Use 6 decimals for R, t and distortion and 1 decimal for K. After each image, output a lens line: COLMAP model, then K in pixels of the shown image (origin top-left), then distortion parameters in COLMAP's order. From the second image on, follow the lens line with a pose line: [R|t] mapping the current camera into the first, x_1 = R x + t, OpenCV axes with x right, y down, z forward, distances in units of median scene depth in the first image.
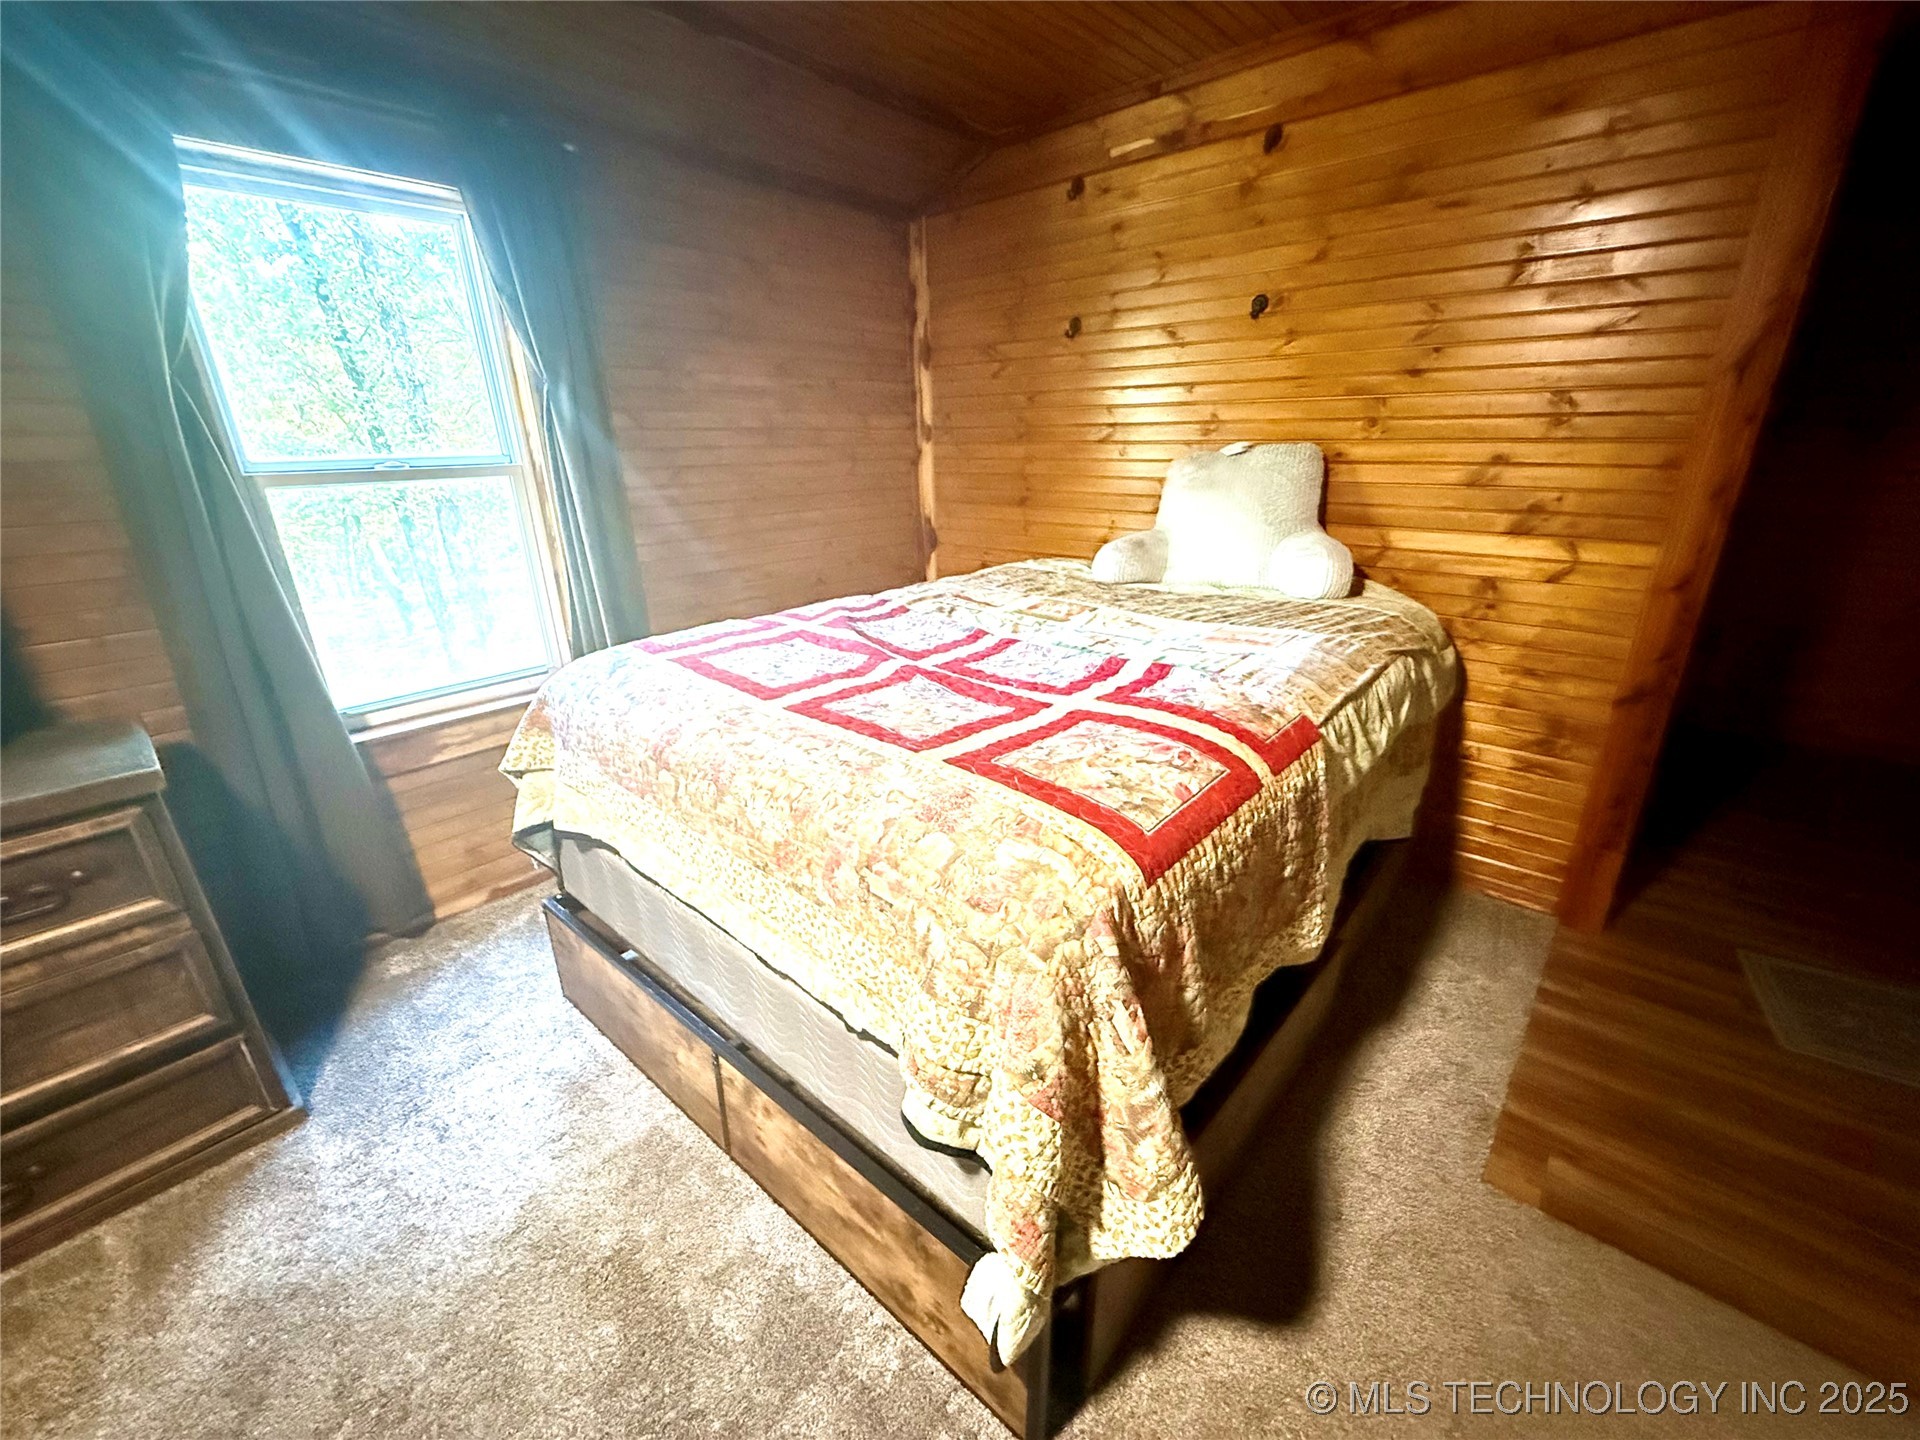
lens RADIAL K [[776.8, 0, 959.0], [0, 776.8, 726.9], [0, 0, 1]] dist [-0.002015, 0.000000]
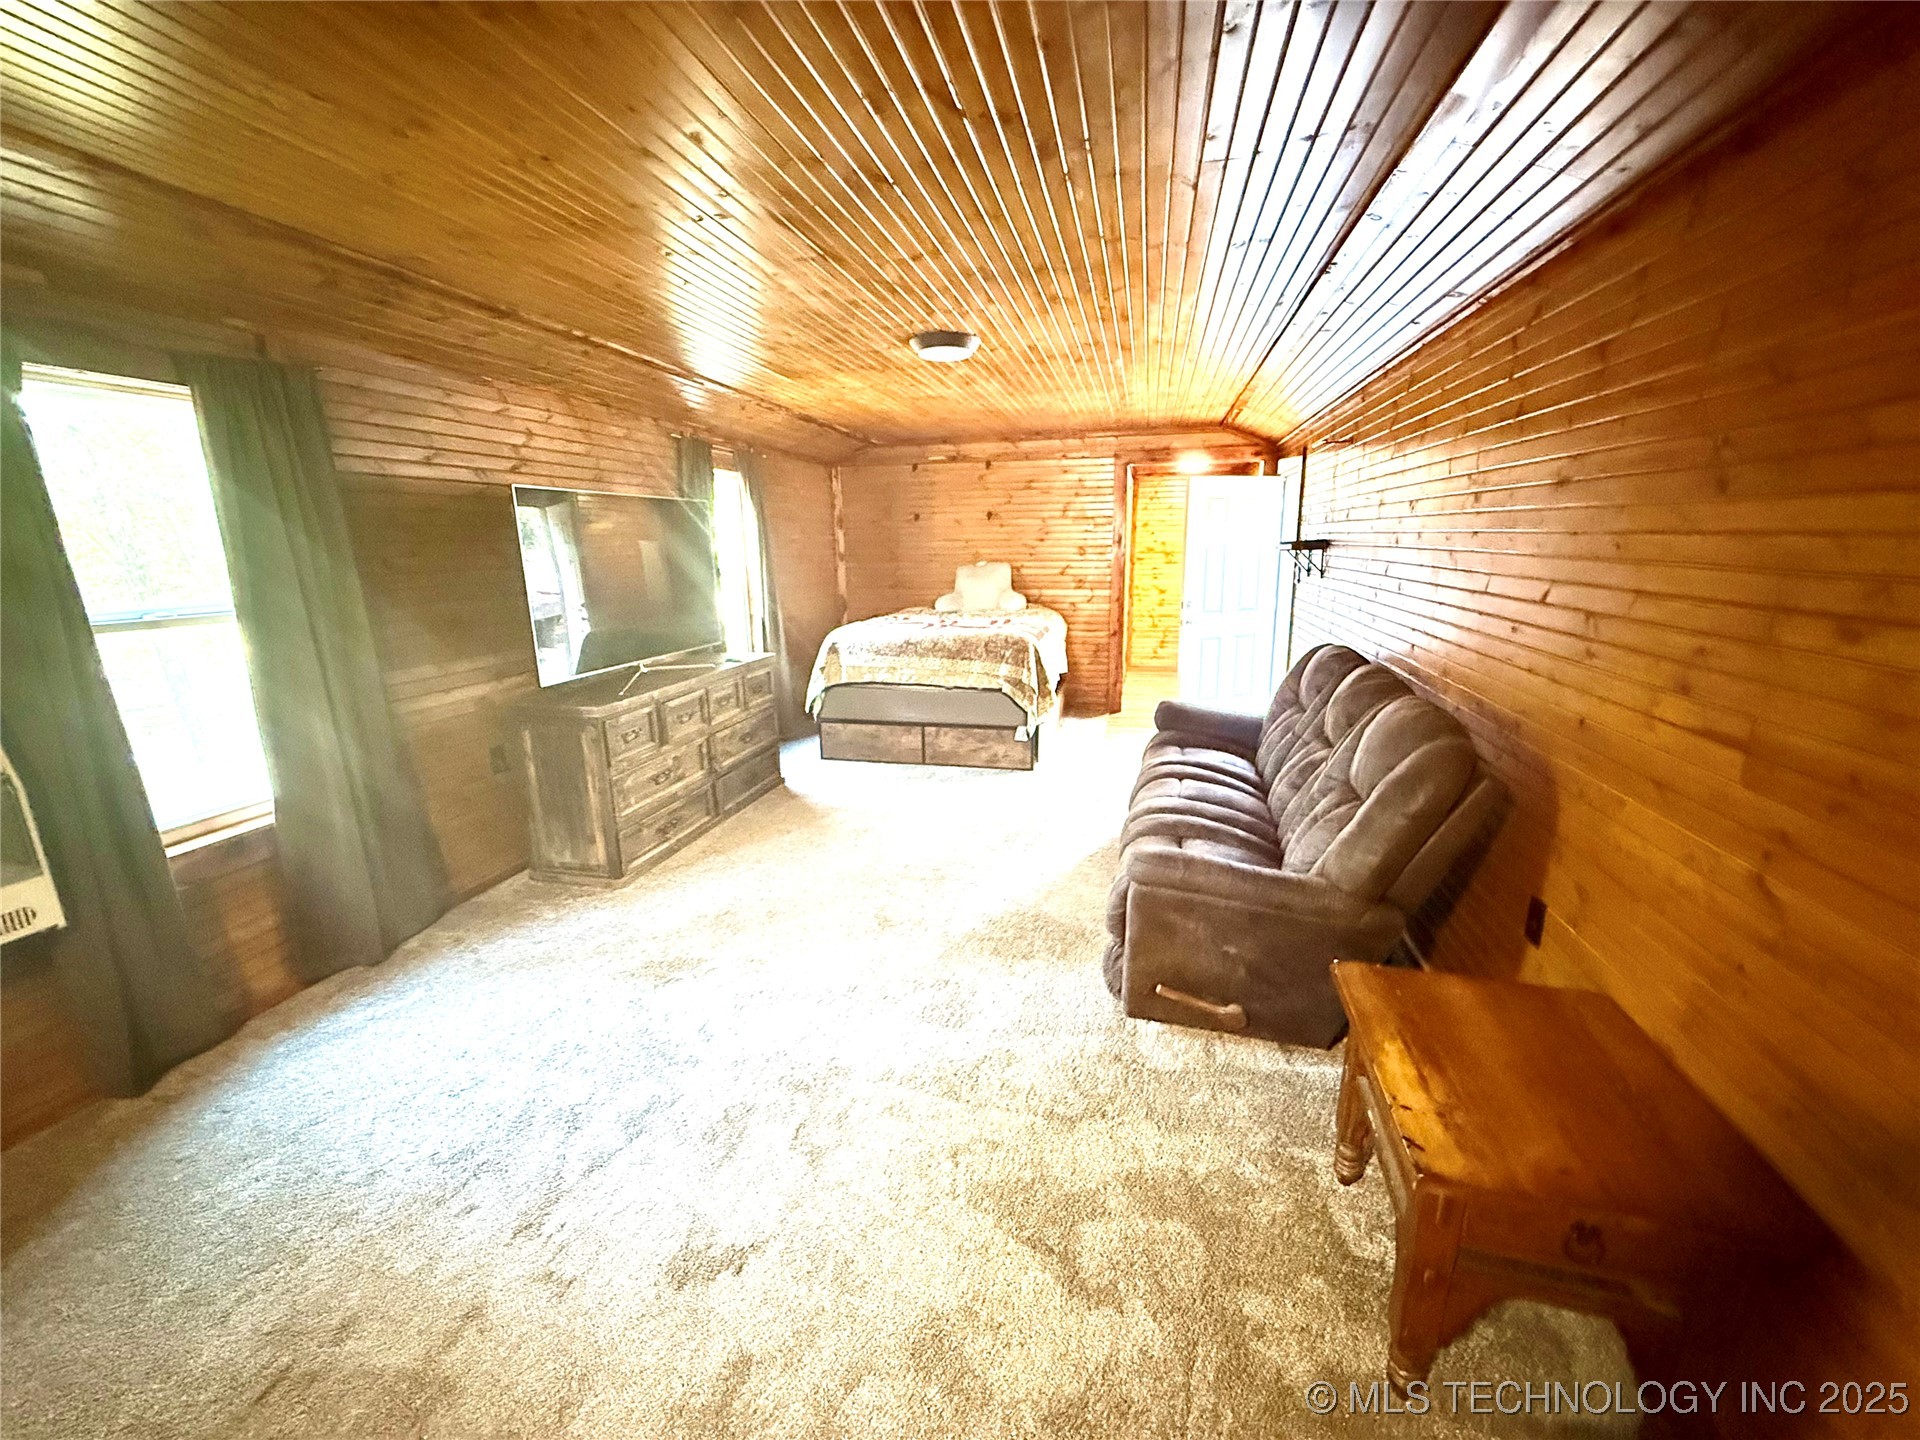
lens RADIAL K [[774.5, 0, 962.8], [0, 774.5, 724.1], [0, 0, 1]] dist [0.000448, 0.000199]
pose [[0.882501, -0.100623, 0.459420, -1.163895], [0.163406, 0.981589, -0.098897, 0.513712], [-0.441011, 0.162349, 0.882696, -1.448950]]
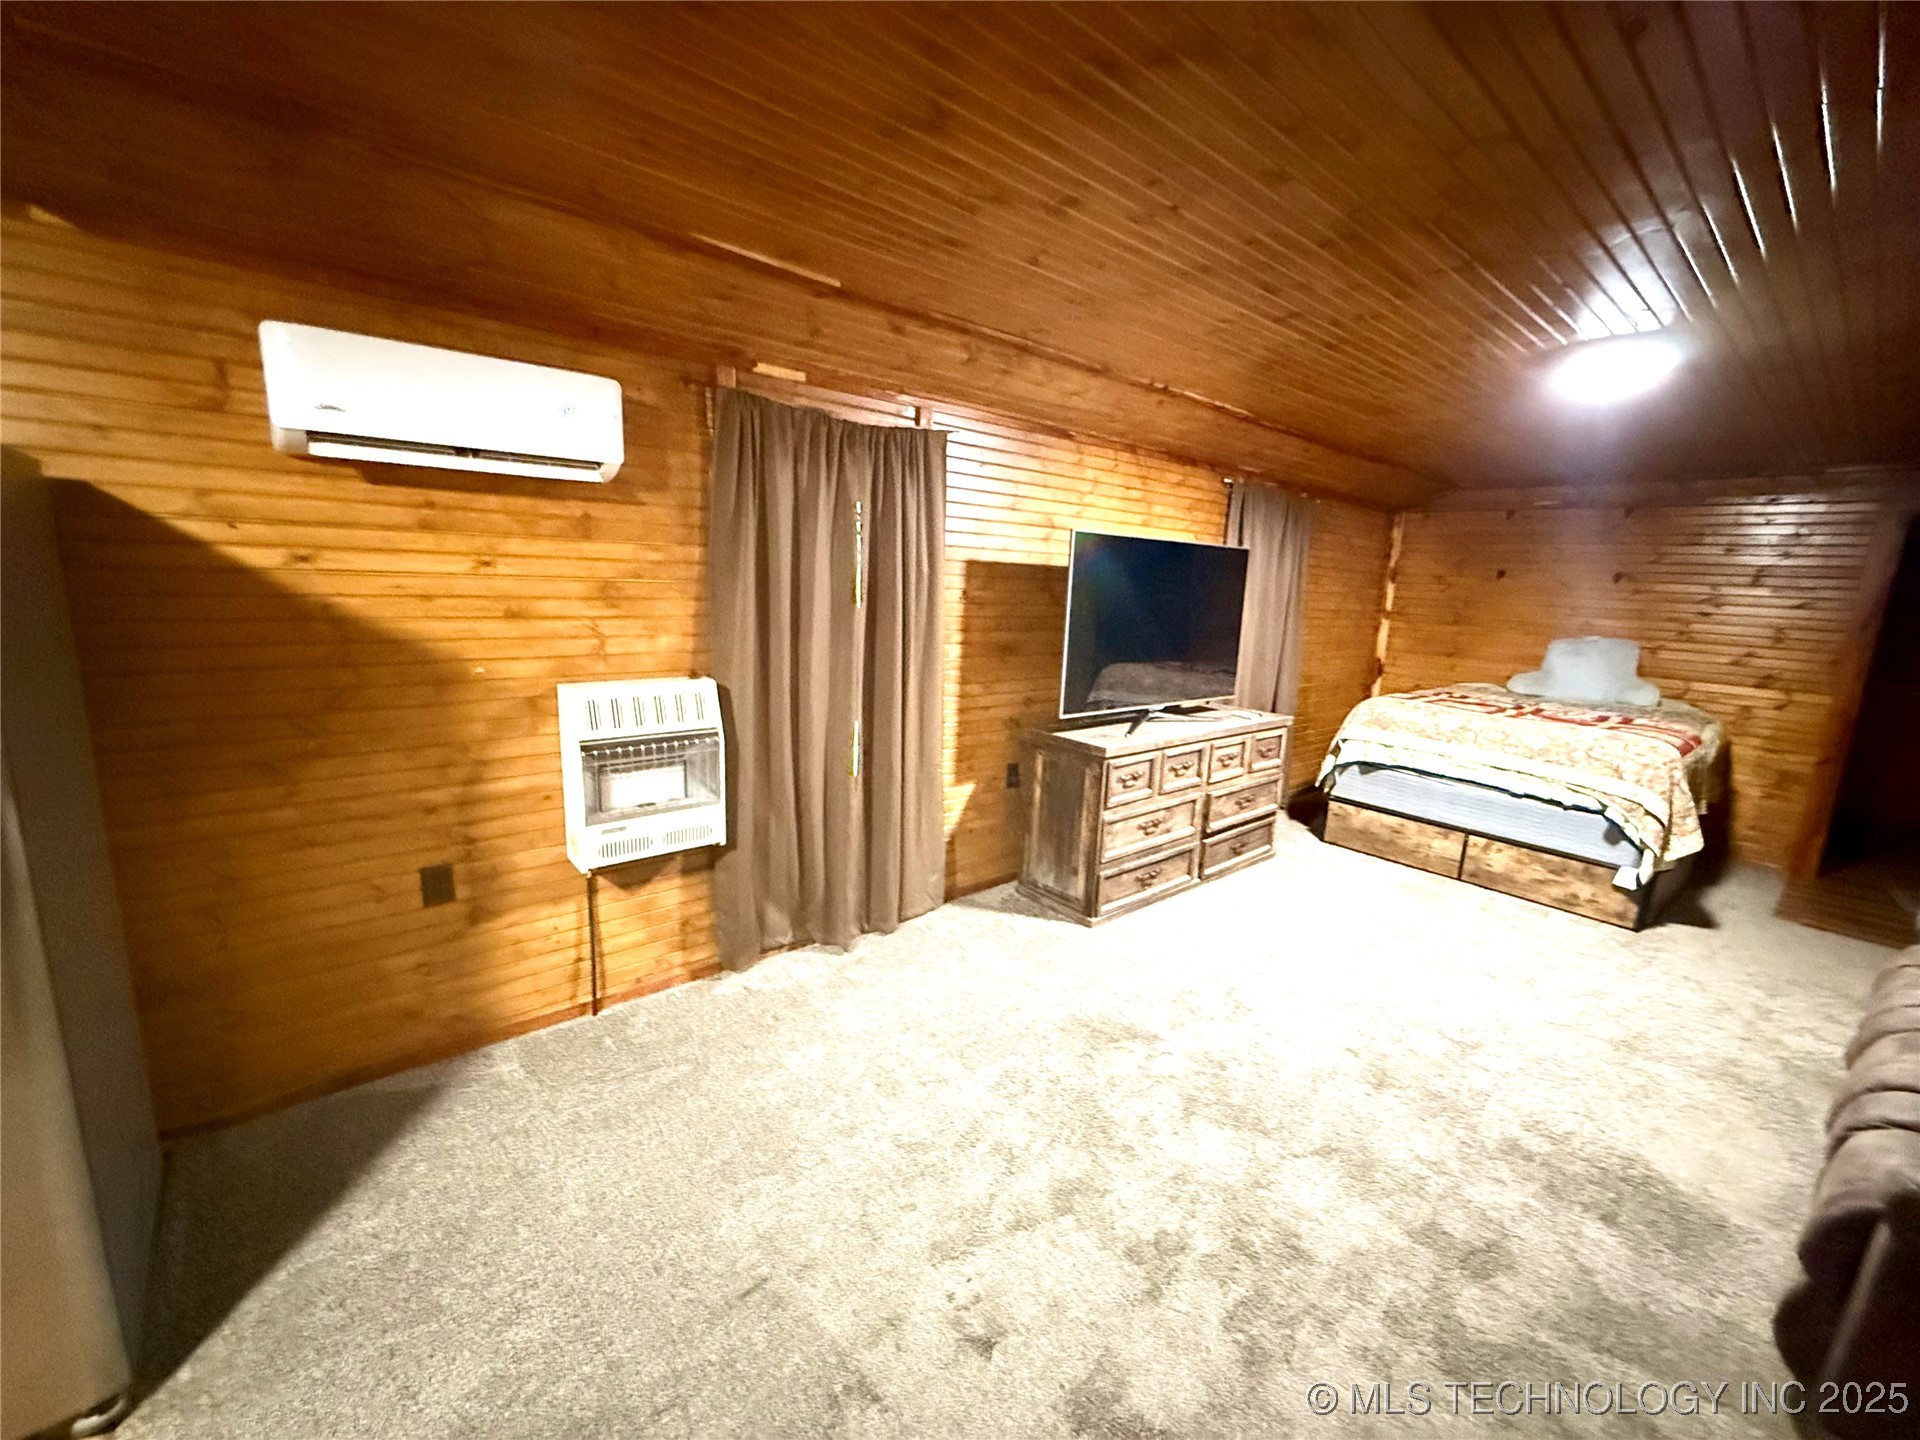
lens RADIAL K [[777.0, 0, 950.5], [0, 777.0, 723.7], [0, 0, 1]] dist [-0.006324, 0.000281]
pose [[0.985725, 0.092889, -0.140422, -1.185022], [-0.115957, 0.979248, -0.166216, 0.465031], [0.122069, 0.180126, 0.976040, -1.353187]]
